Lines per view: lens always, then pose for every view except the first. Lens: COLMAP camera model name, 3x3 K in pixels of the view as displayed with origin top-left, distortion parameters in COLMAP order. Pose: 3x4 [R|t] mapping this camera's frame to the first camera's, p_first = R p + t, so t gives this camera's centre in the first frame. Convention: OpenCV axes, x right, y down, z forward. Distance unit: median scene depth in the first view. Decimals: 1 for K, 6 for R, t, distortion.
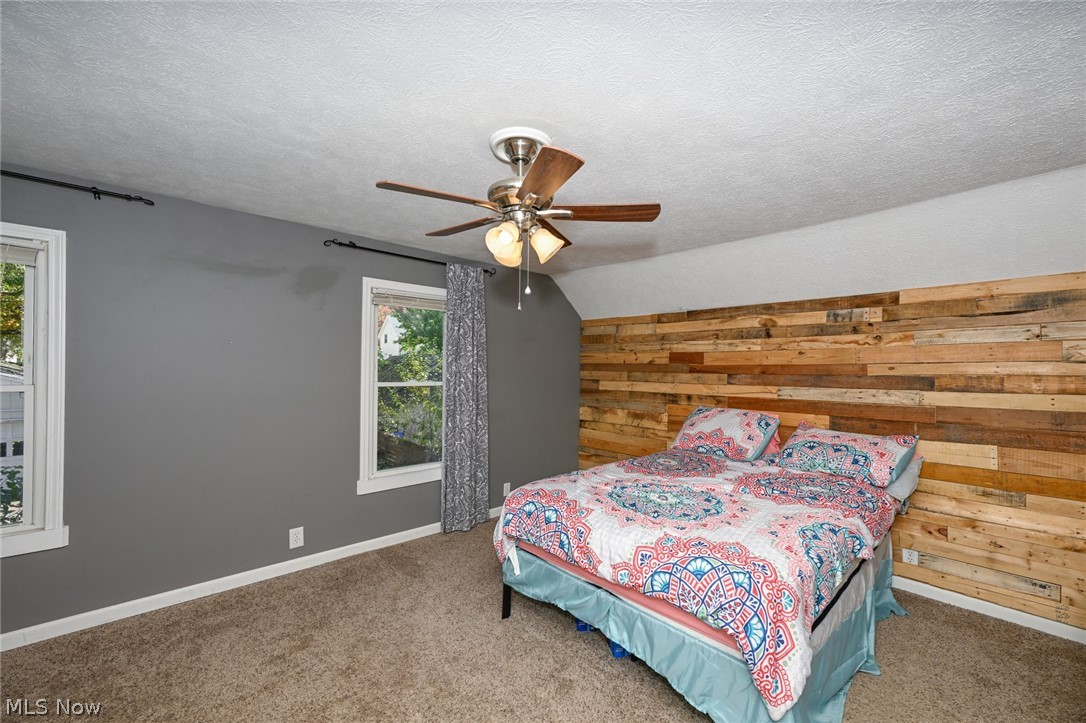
lens RADIAL K [[435.6, 0, 542.5], [0, 435.6, 365.7], [0, 0, 1]] dist [-0.003747, -0.000197]
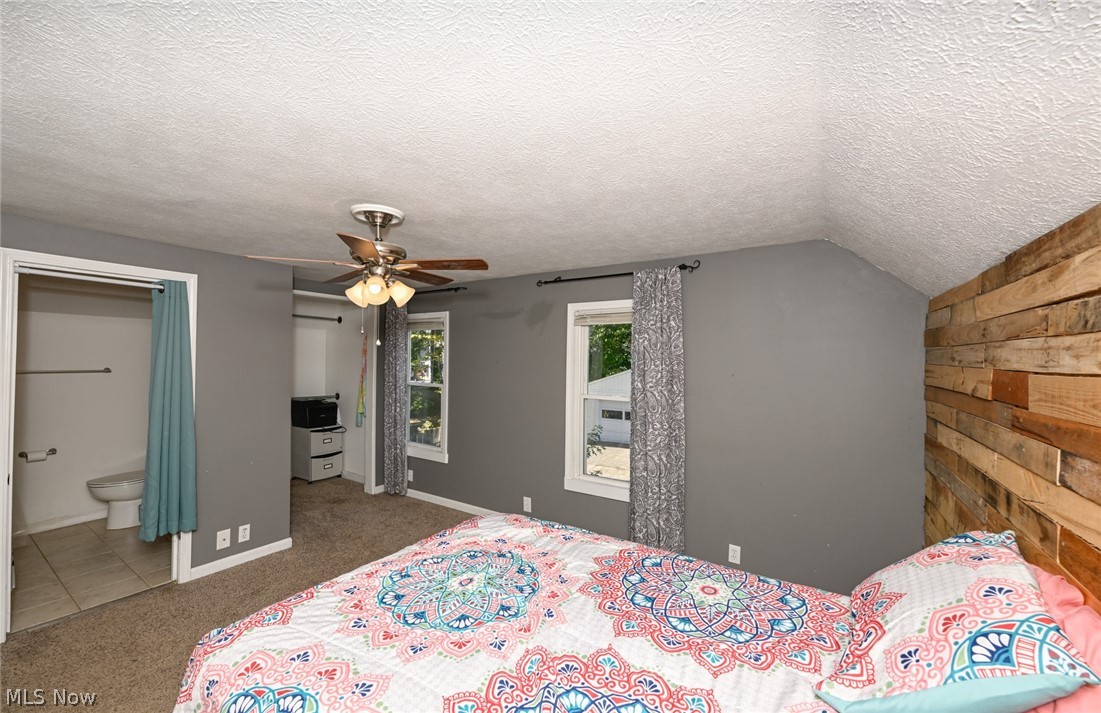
lens RADIAL K [[432.9, 0, 548.1], [0, 432.9, 355.8], [0, 0, 1]] dist [-0.000004, 0.000009]
pose [[0.240517, -0.011431, -0.970577, 0.702899], [0.005072, 0.999932, -0.010520, -0.050102], [0.970632, -0.002392, 0.240559, 0.653088]]
